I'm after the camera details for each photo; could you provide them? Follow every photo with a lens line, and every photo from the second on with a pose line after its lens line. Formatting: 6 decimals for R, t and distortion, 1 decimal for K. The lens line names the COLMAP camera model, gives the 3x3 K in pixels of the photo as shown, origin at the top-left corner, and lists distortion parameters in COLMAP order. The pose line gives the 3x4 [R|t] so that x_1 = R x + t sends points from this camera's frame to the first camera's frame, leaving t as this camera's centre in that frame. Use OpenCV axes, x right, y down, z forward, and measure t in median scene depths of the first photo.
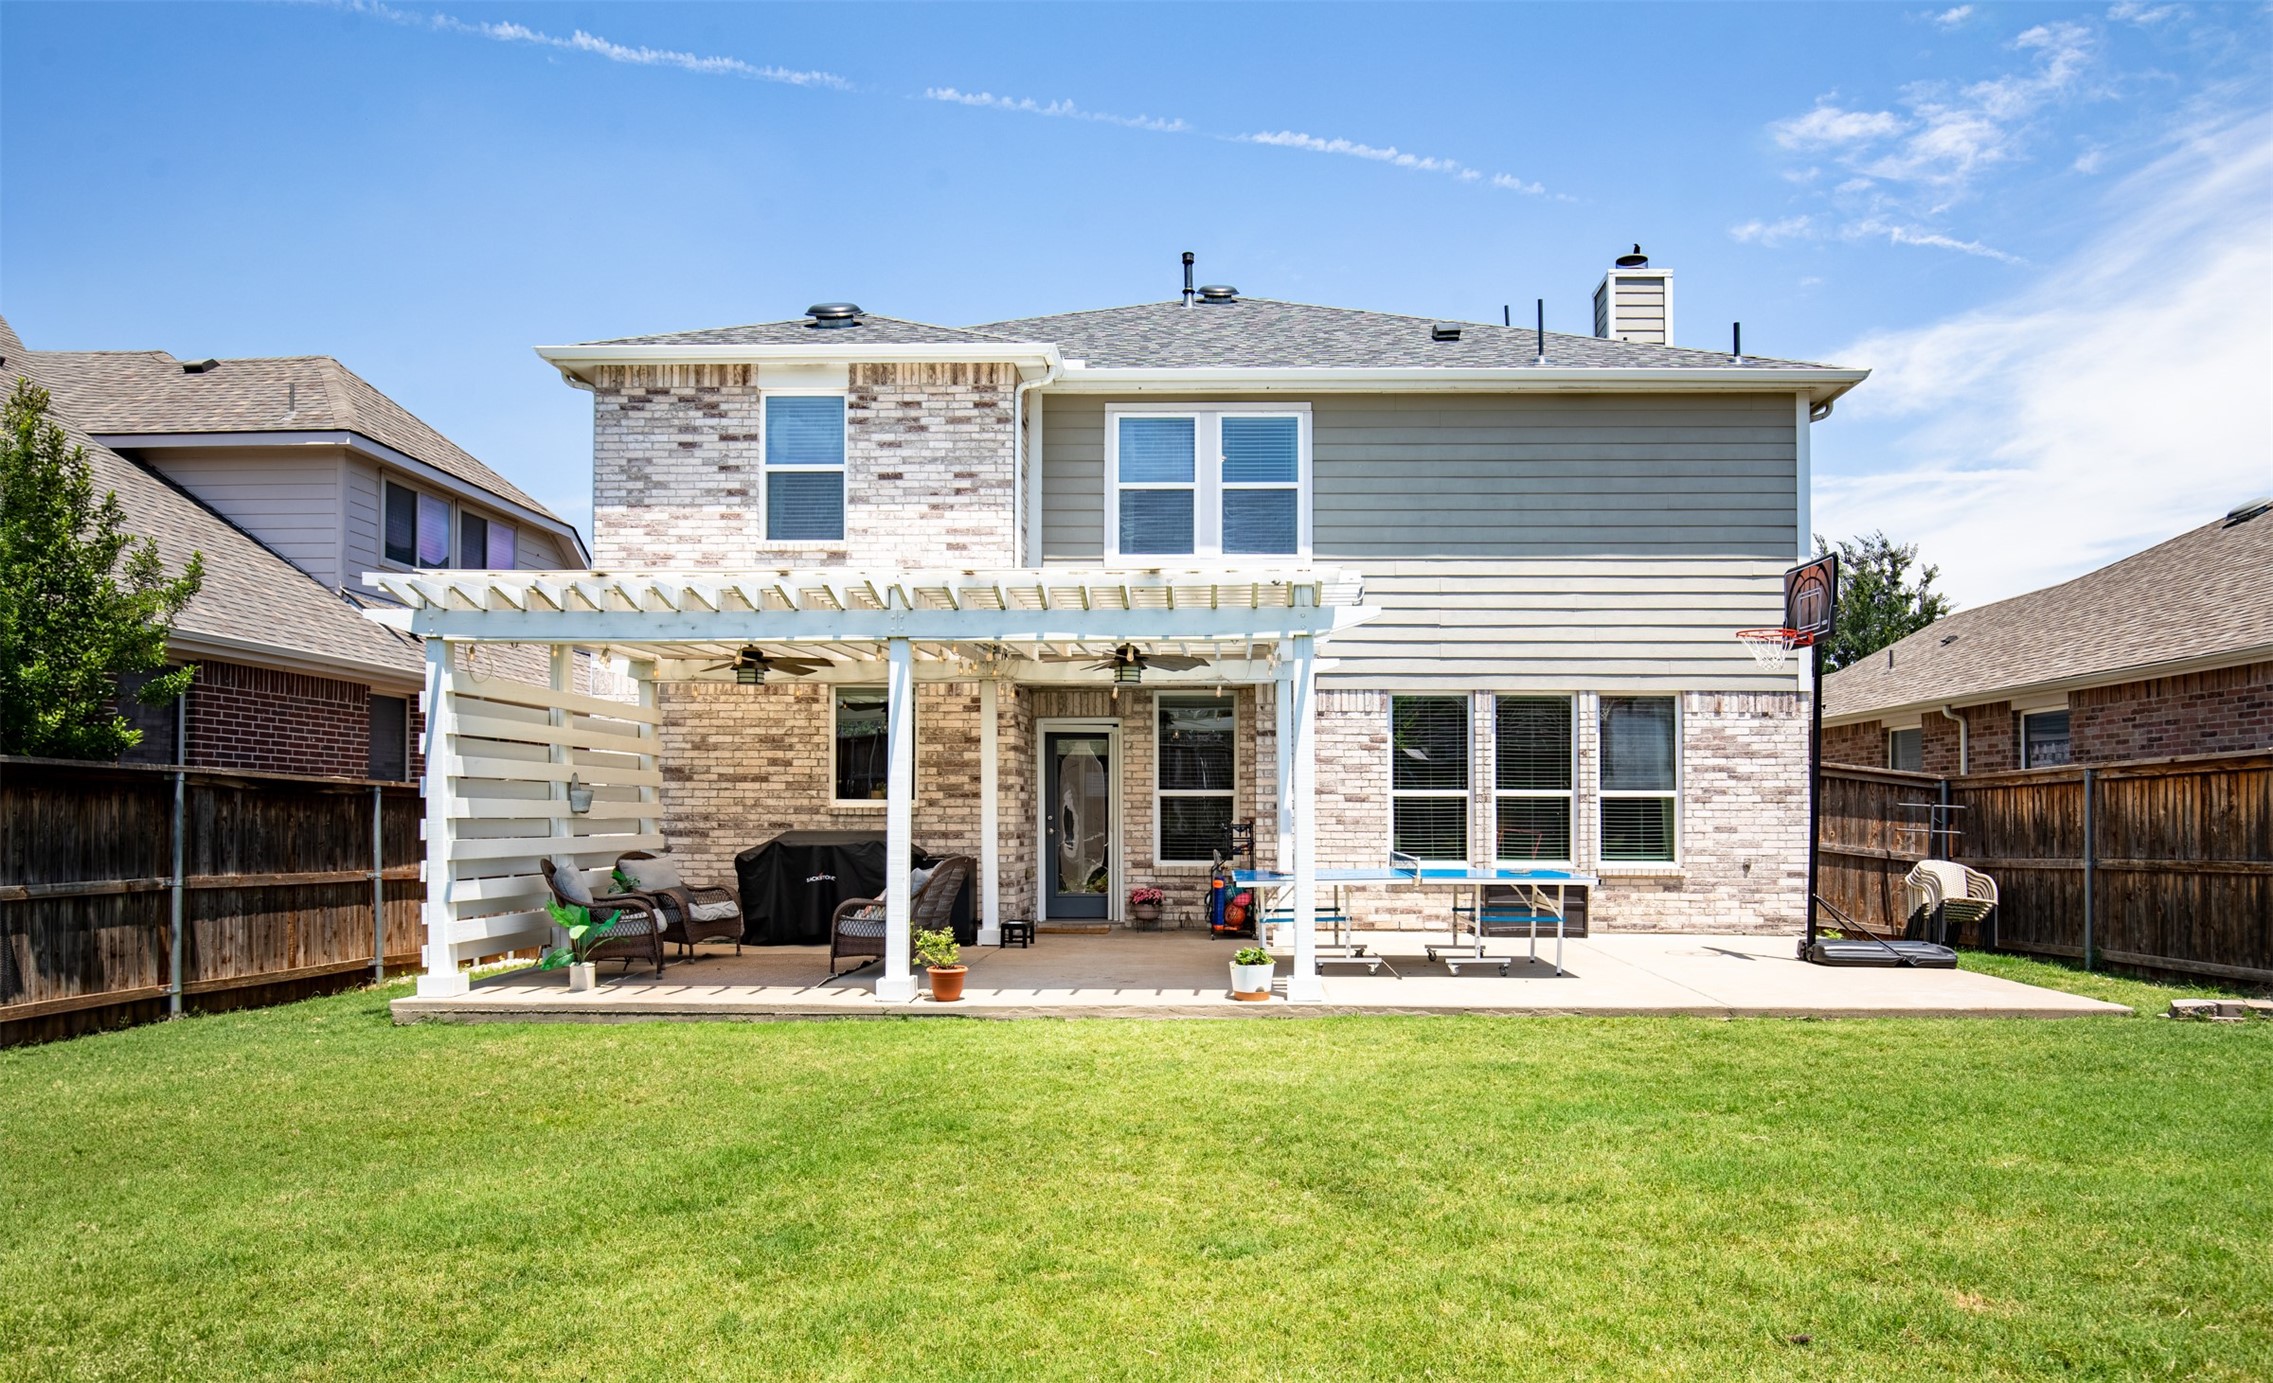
lens RADIAL K [[1443.2, 0, 1160.6], [0, 1443.2, 835.6], [0, 0, 1]] dist [-0.006178, -0.004475]
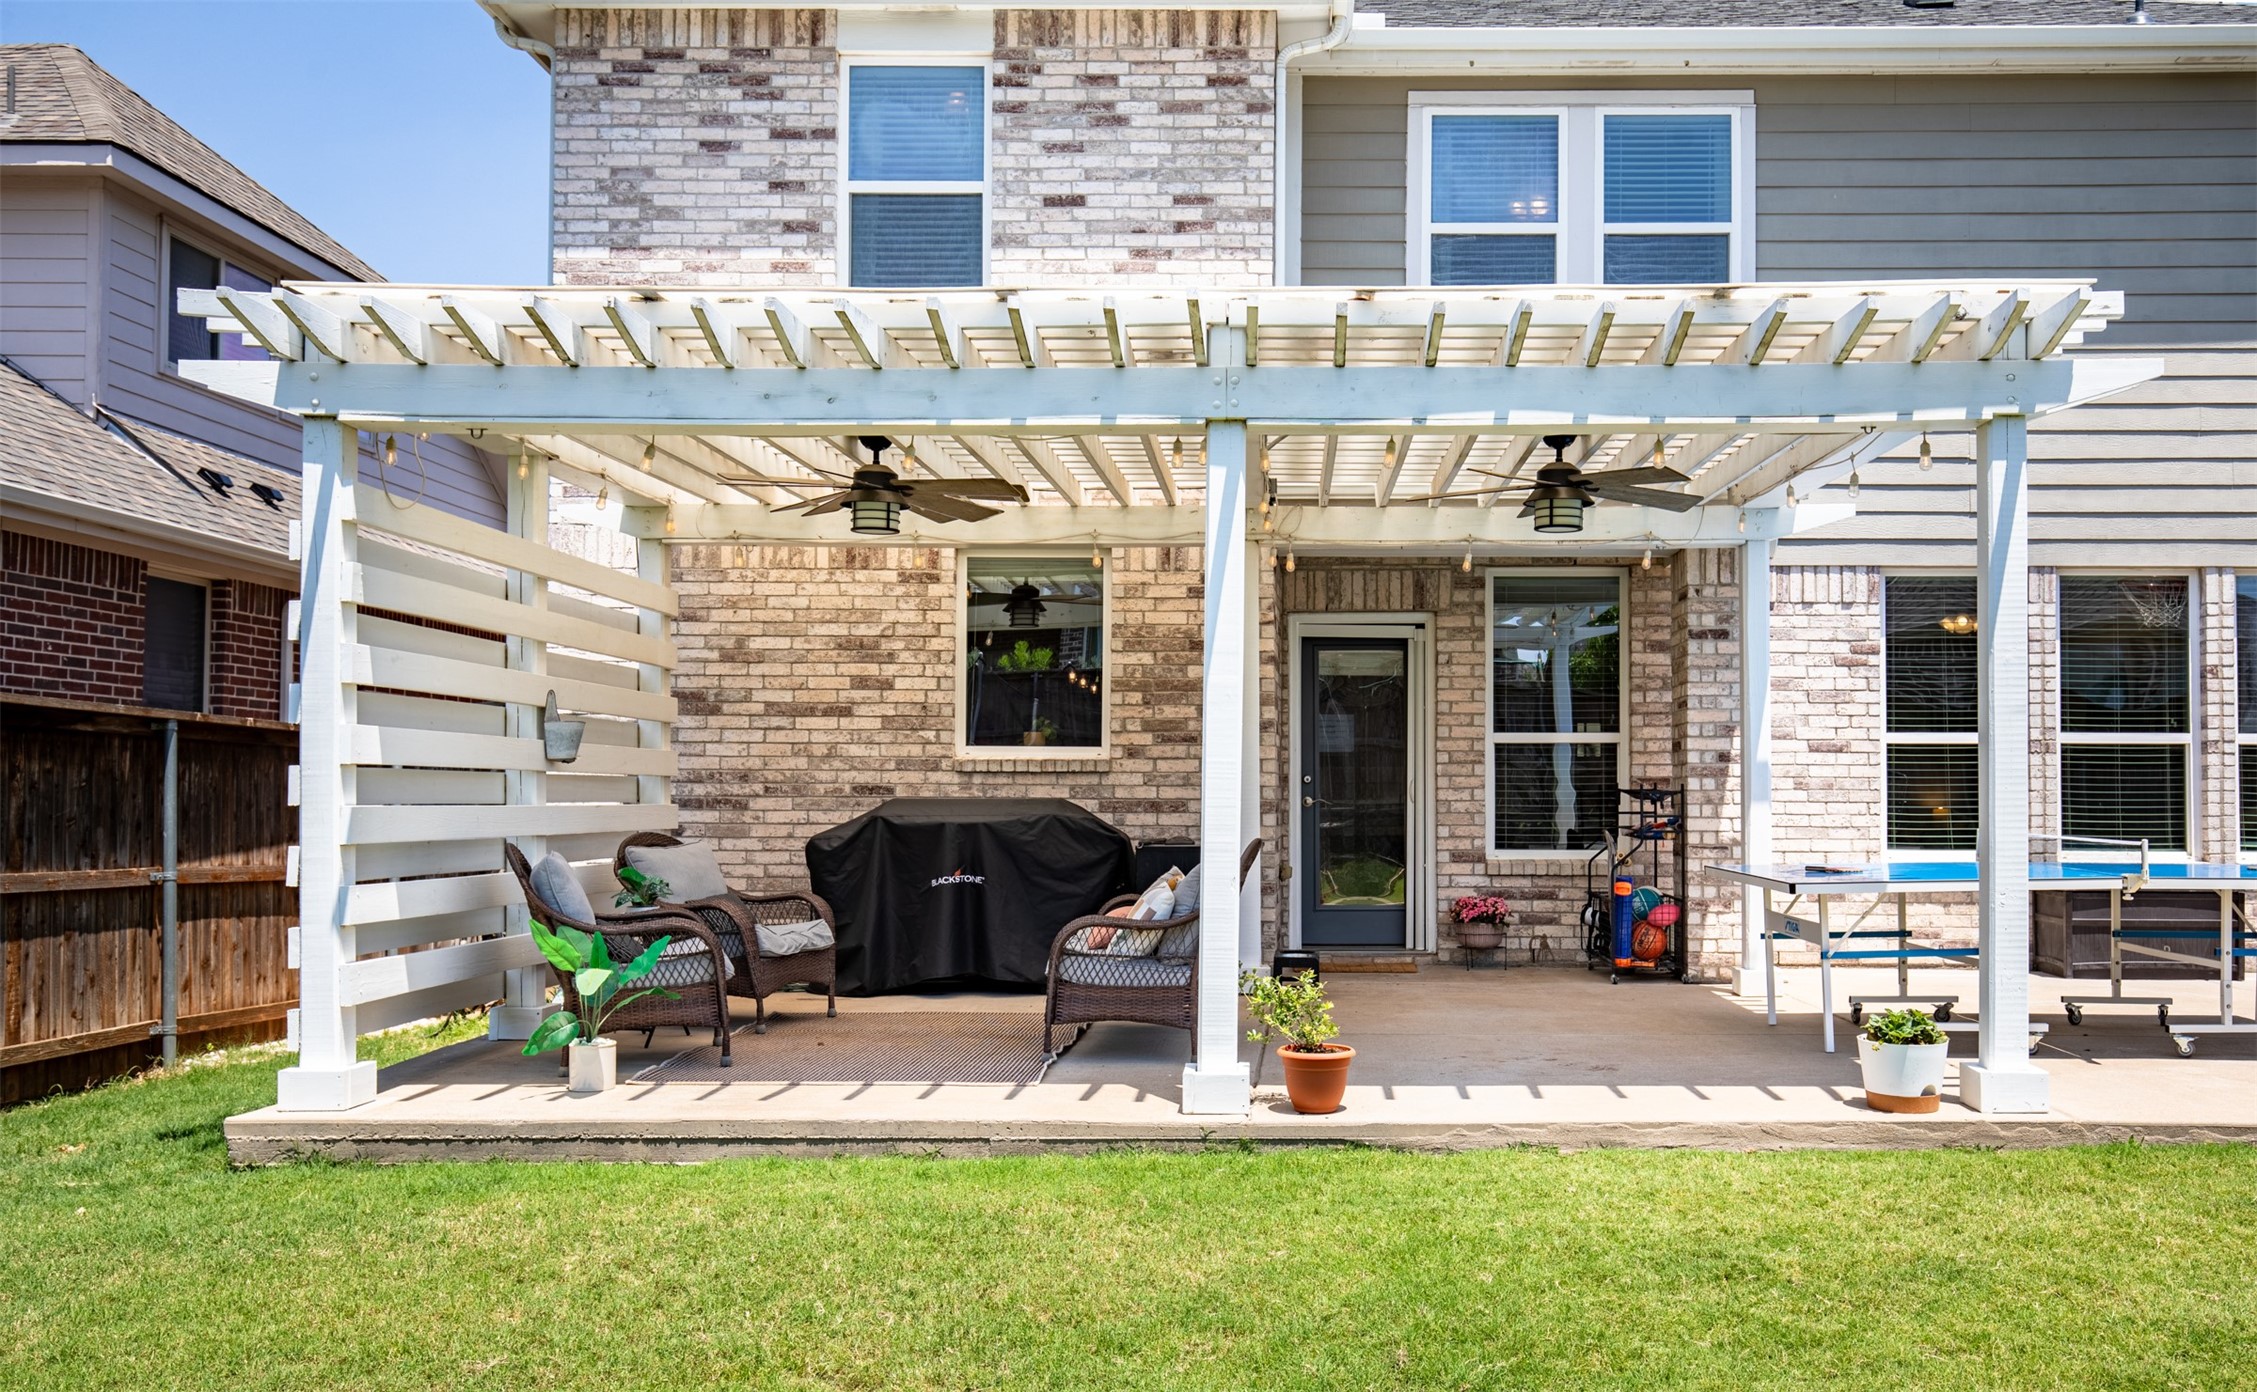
lens RADIAL K [[1957.7, 0, 1260.4], [0, 1957.7, 773.4], [0, 0, 1]] dist [0.027363, 0.003043]
pose [[0.999573, 0.001111, 0.029184, -0.128582], [-0.000353, 0.999663, -0.025964, 0.006920], [-0.029203, 0.025942, 0.999237, 0.195201]]
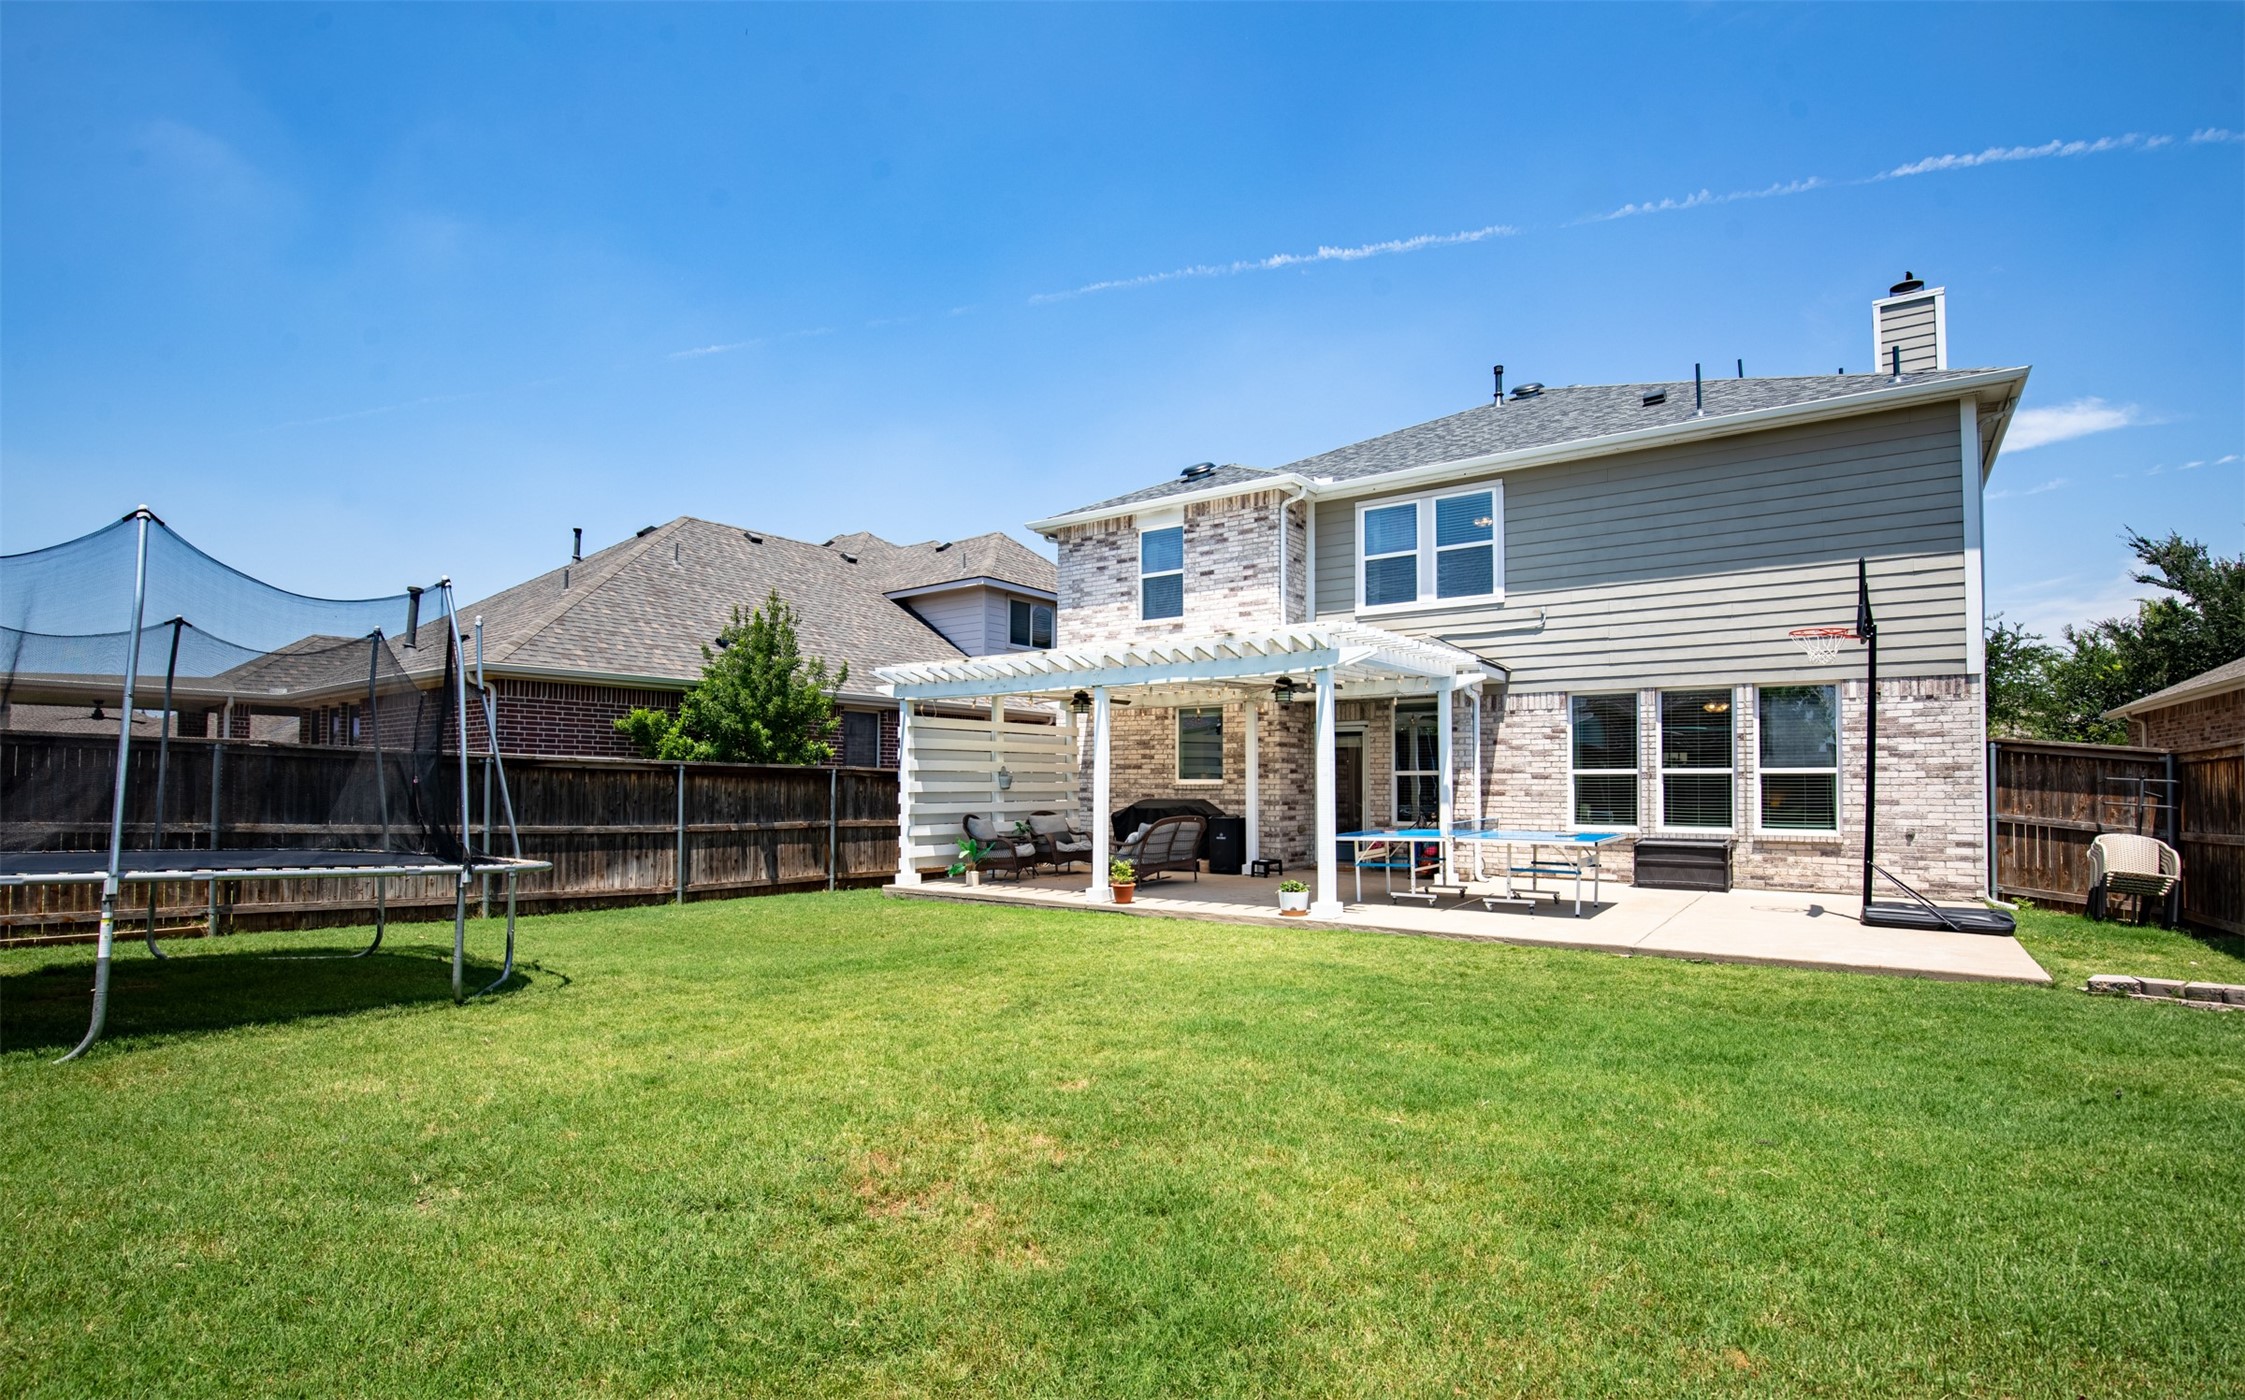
lens RADIAL K [[1026.4, 0, 1058.5], [0, 1026.4, 796.7], [0, 0, 1]] dist [-0.025895, 0.000256]
pose [[0.818355, 0.004126, -0.574699, 0.317832], [-0.005138, 0.999987, -0.000138, -0.005097], [0.574691, 0.003066, 0.818365, -0.003081]]
